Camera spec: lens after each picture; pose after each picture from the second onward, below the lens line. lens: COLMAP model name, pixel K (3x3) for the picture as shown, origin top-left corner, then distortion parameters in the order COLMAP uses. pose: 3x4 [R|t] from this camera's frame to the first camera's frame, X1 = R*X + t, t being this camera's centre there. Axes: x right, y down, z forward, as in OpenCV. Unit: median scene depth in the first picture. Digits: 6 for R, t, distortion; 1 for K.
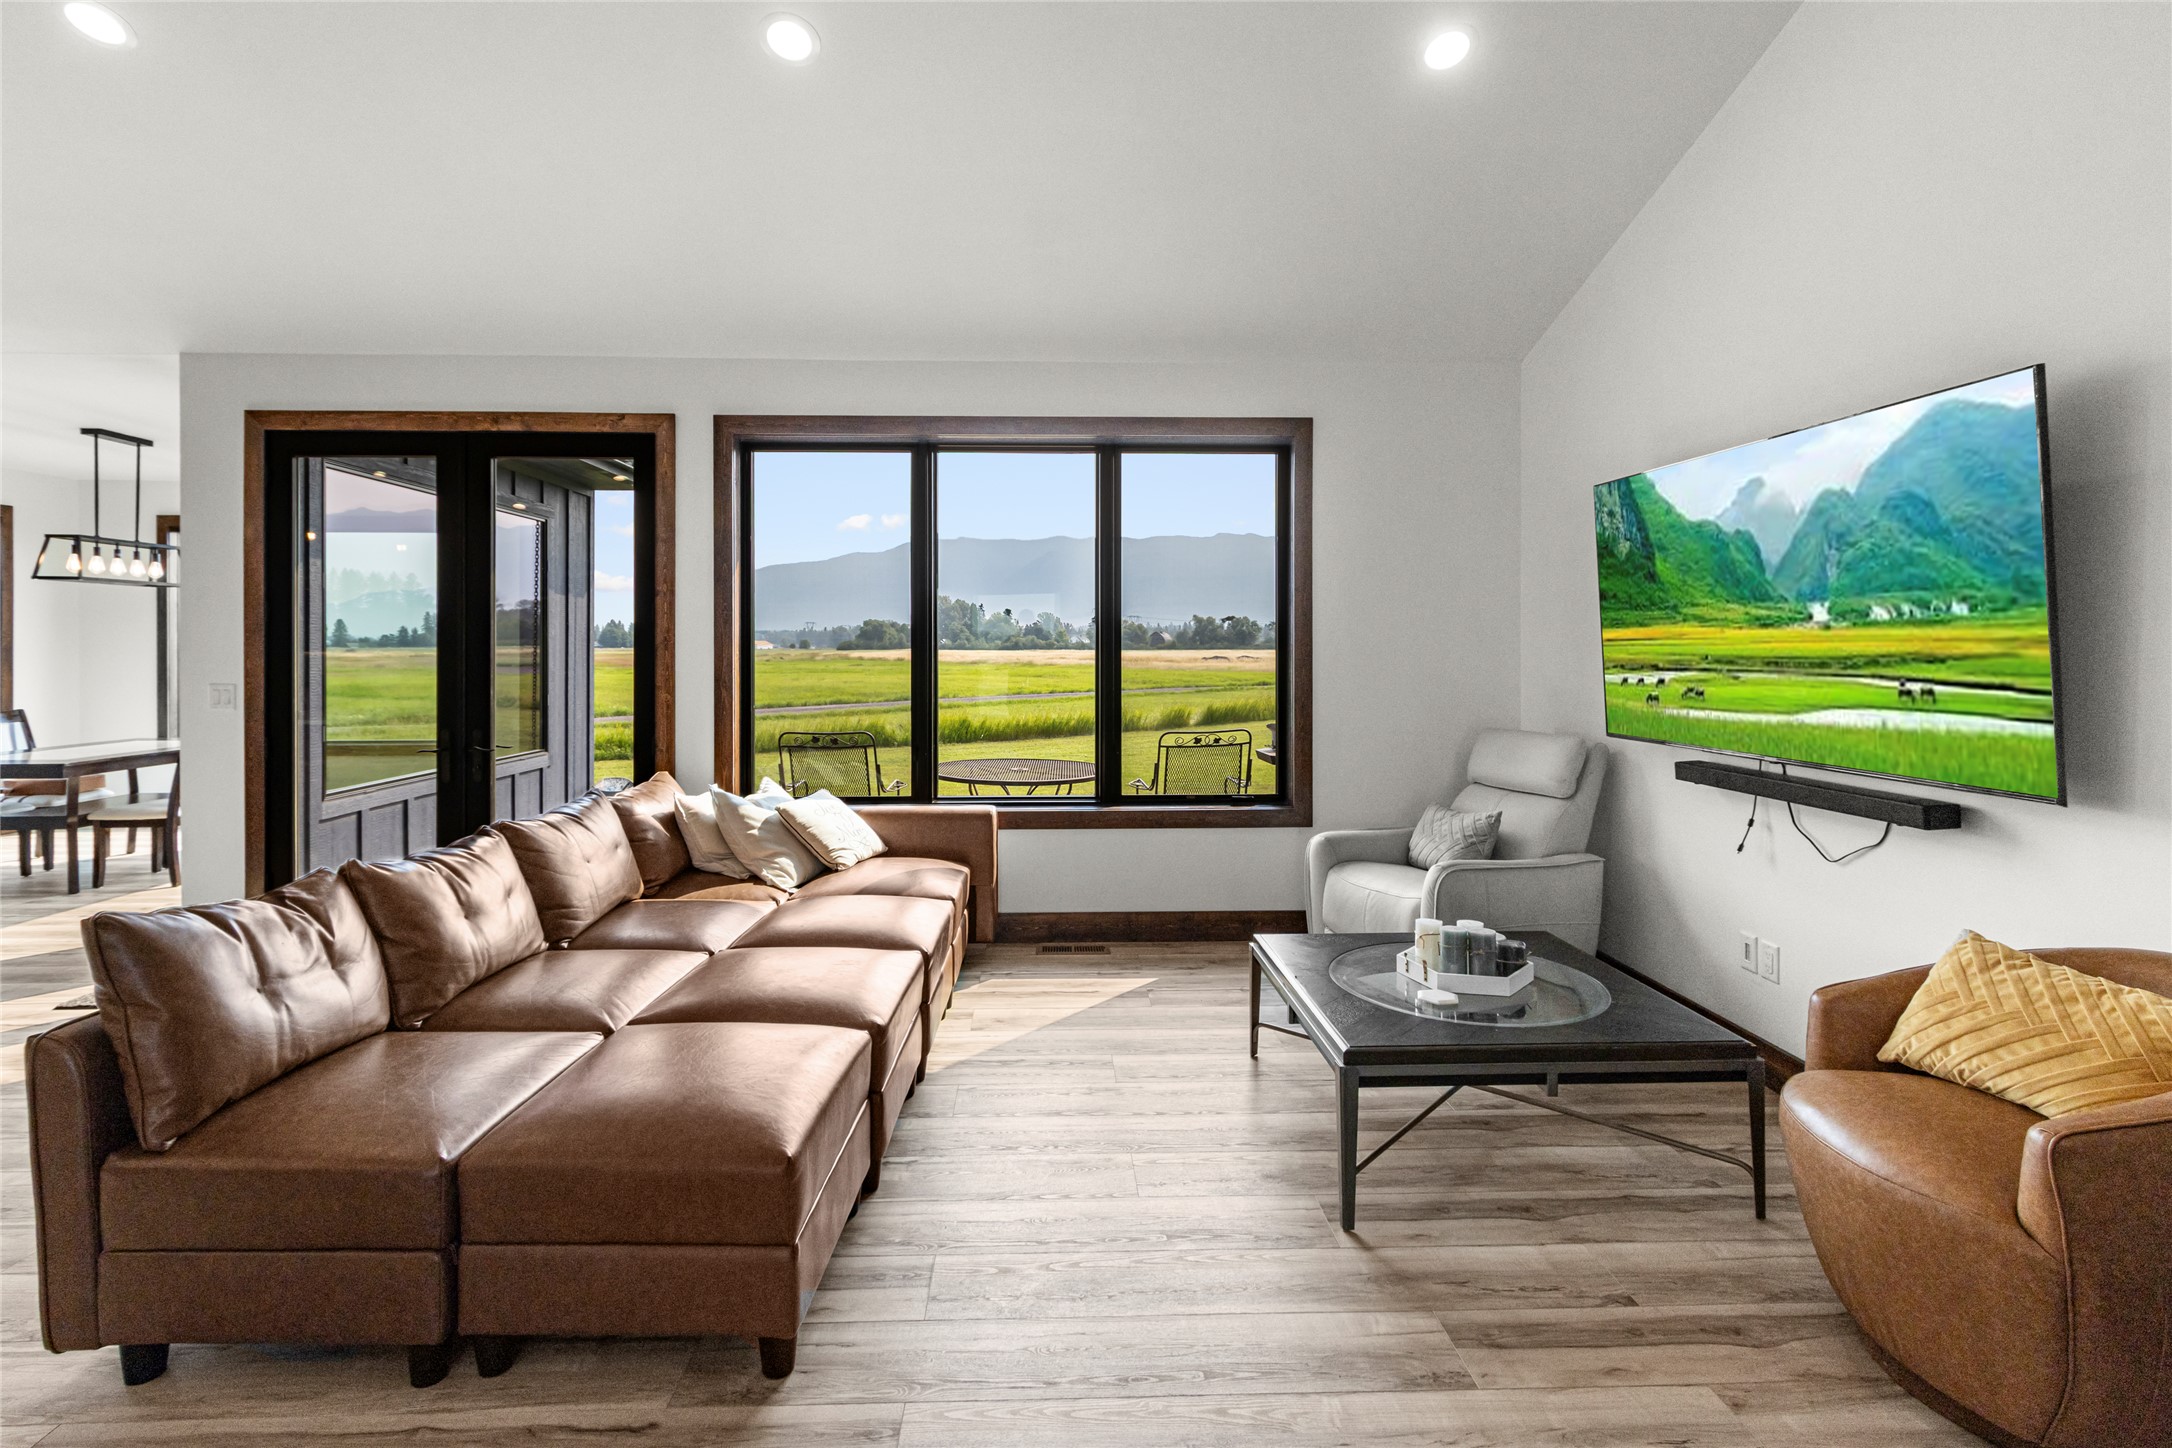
lens RADIAL K [[1011.4, 0, 1050.4], [0, 1011.4, 624.1], [0, 0, 1]] dist [0.010717, -0.004313]
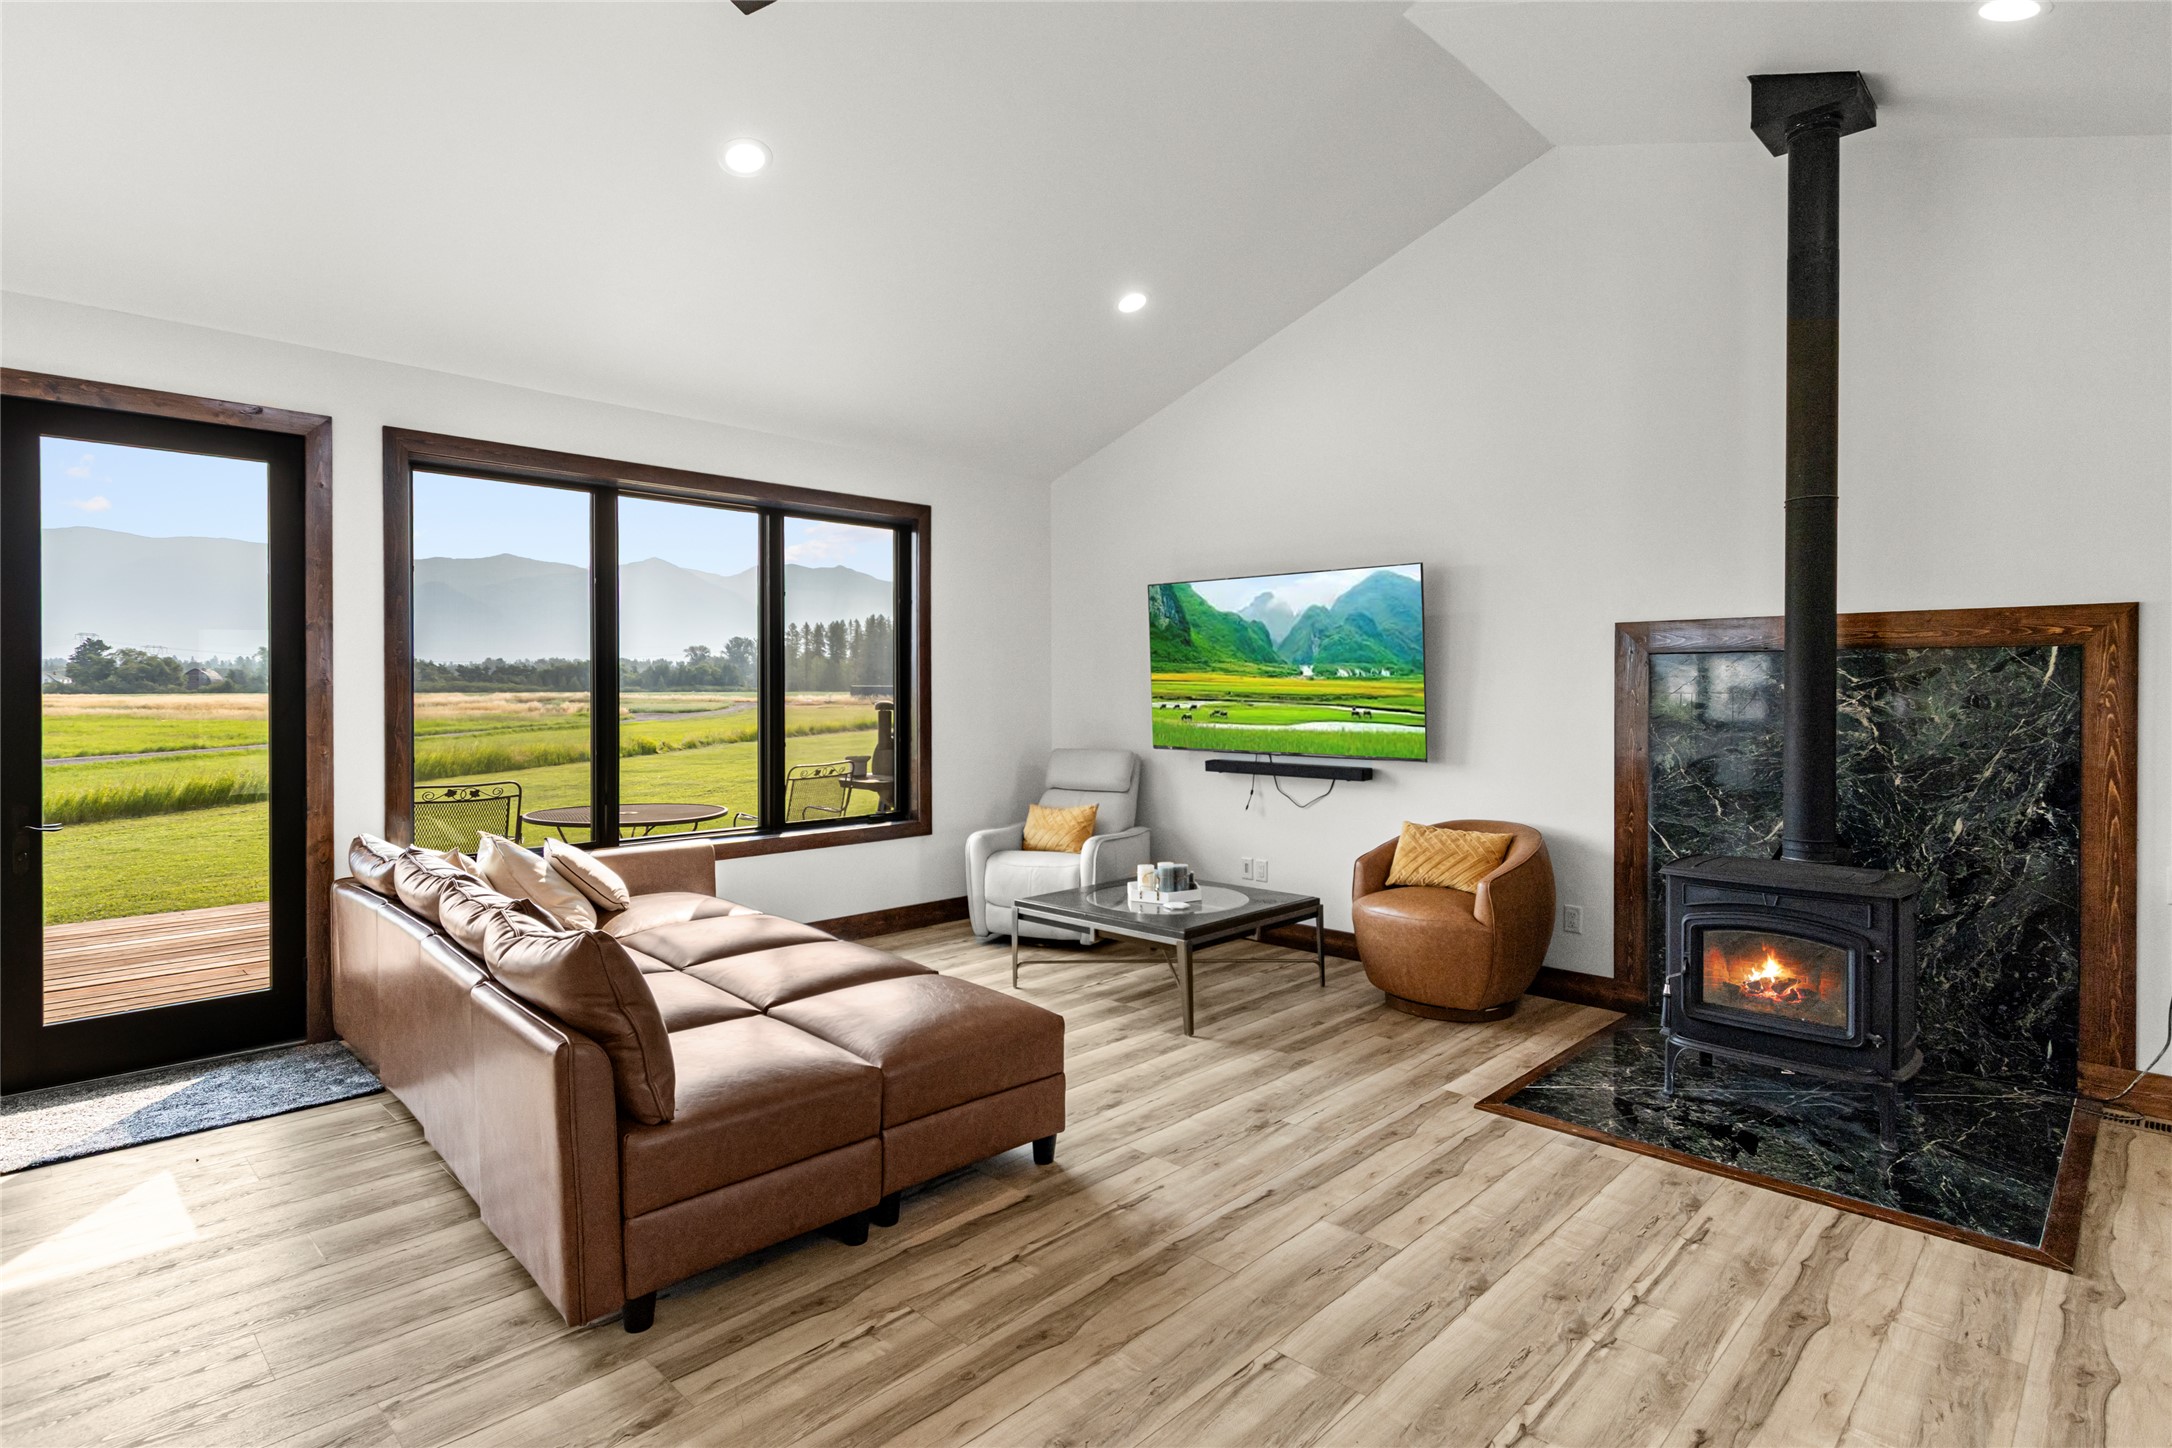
lens RADIAL K [[1105.9, 0, 1042.0], [0, 1105.9, 688.2], [0, 0, 1]] dist [-0.010532, 0.002264]
pose [[0.736760, -0.001377, 0.676153, -0.934580], [-0.012984, 0.999785, 0.016184, -0.004578], [-0.676029, -0.020703, 0.736584, -0.142126]]
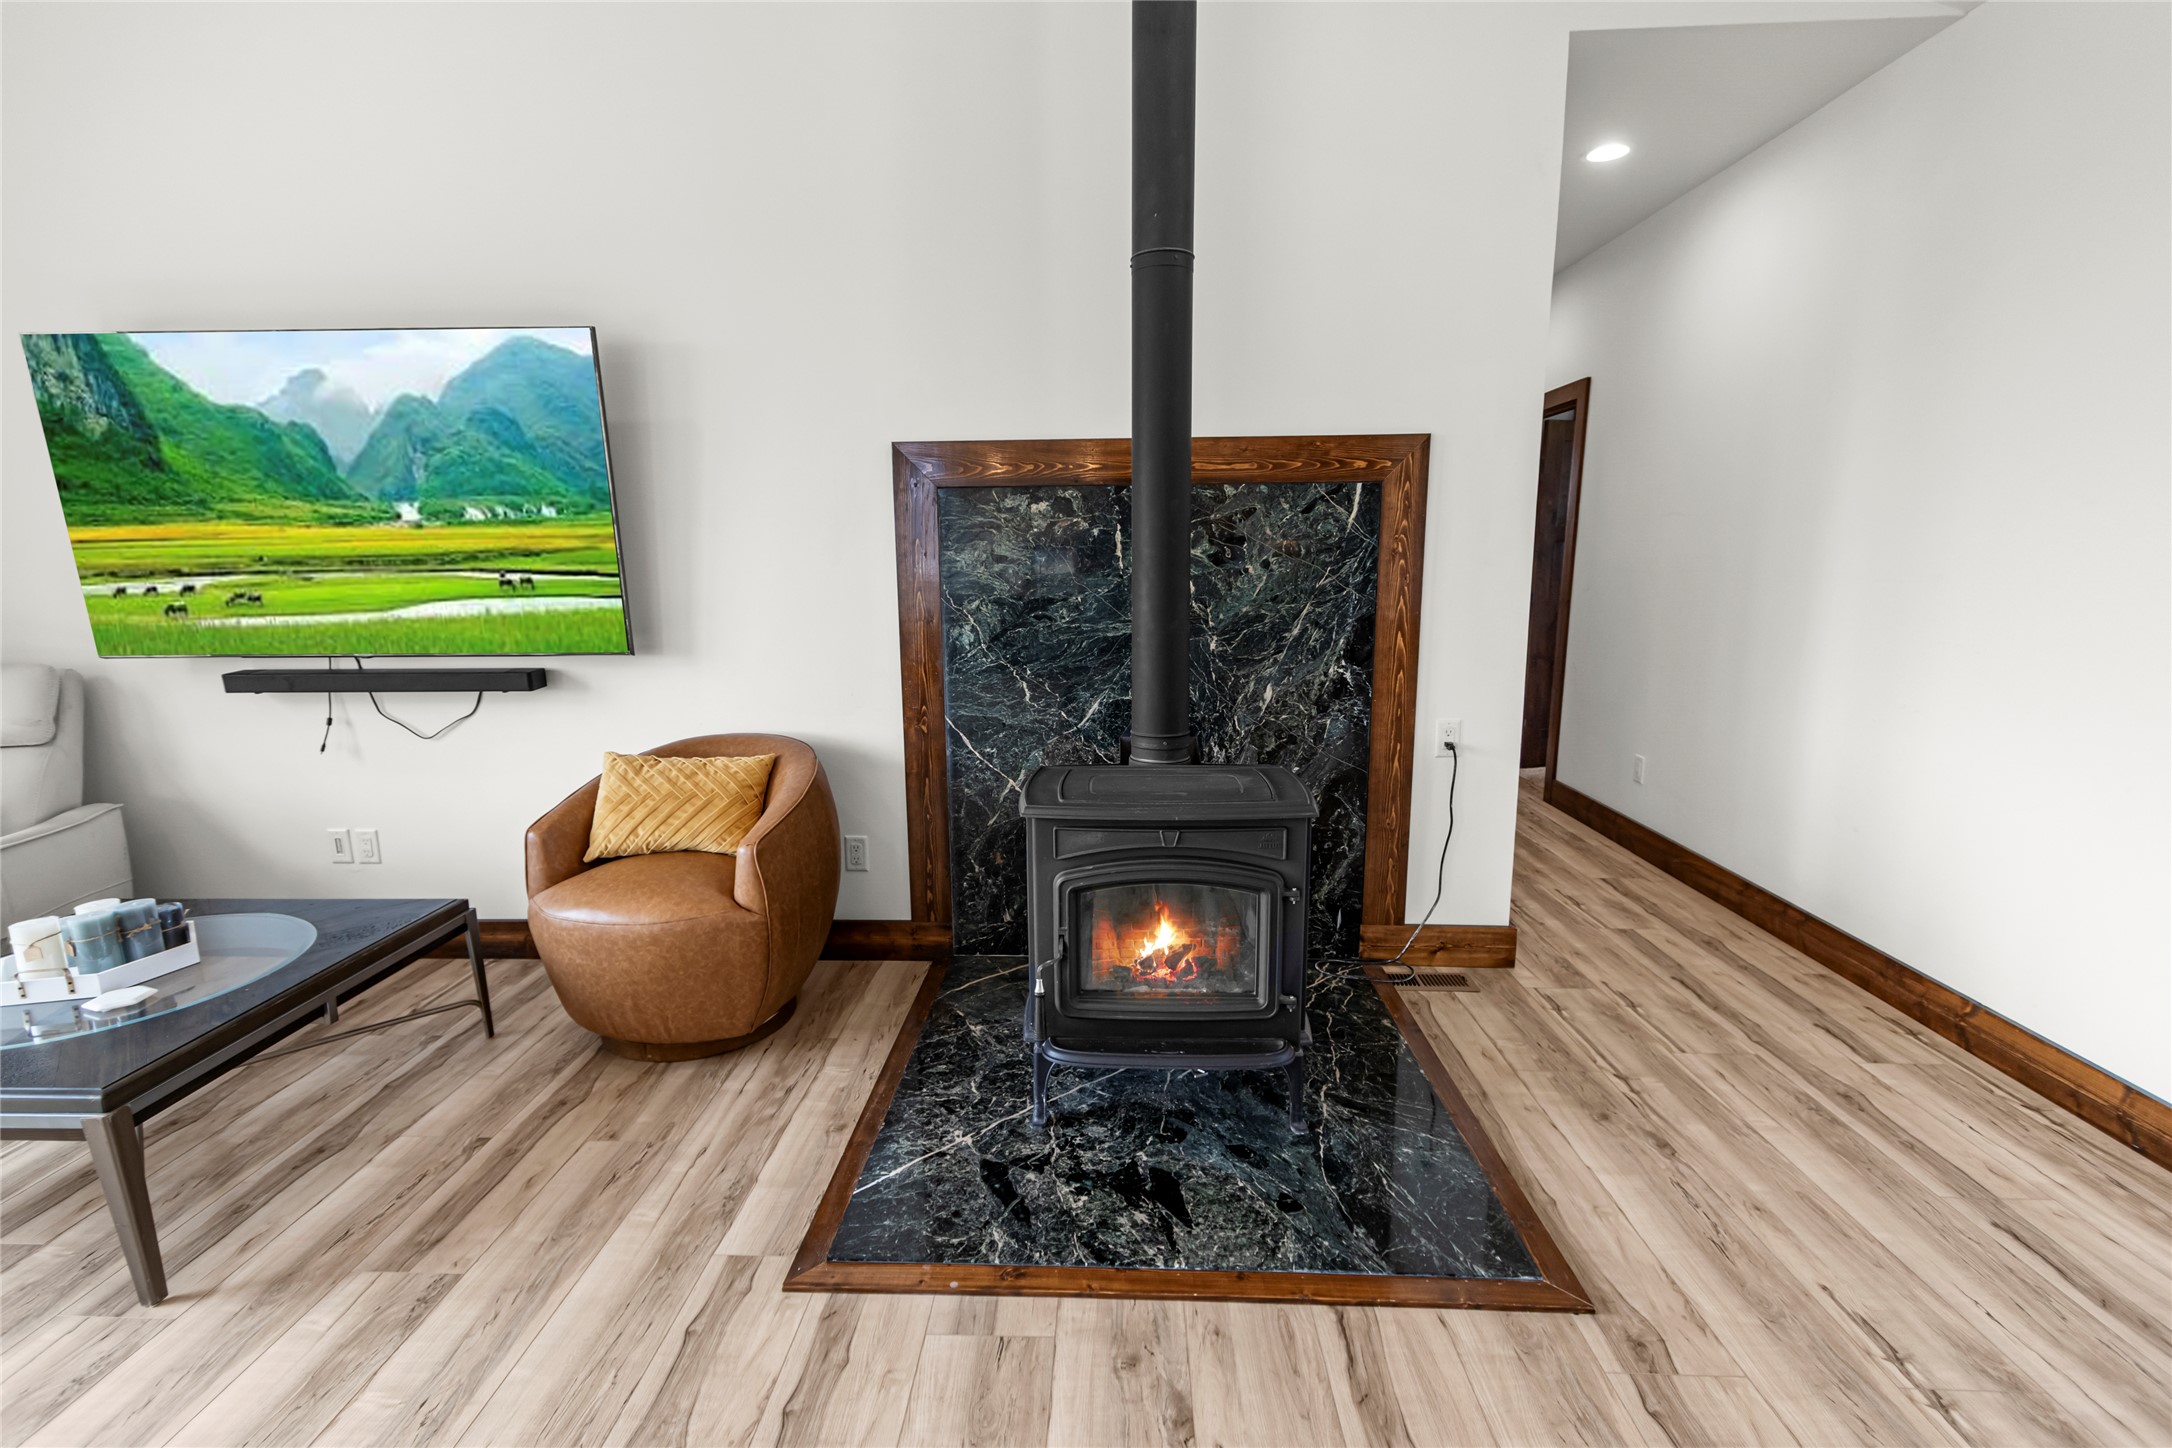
lens RADIAL K [[1011.4, 0, 1078.2], [0, 1011.4, 723.6], [0, 0, 1]] dist [0.010717, -0.004313]
pose [[0.072259, -0.168956, 0.982971, -0.287404], [-0.007466, 0.985428, 0.169927, 0.021196], [-0.997358, -0.019617, 0.069945, 0.212472]]
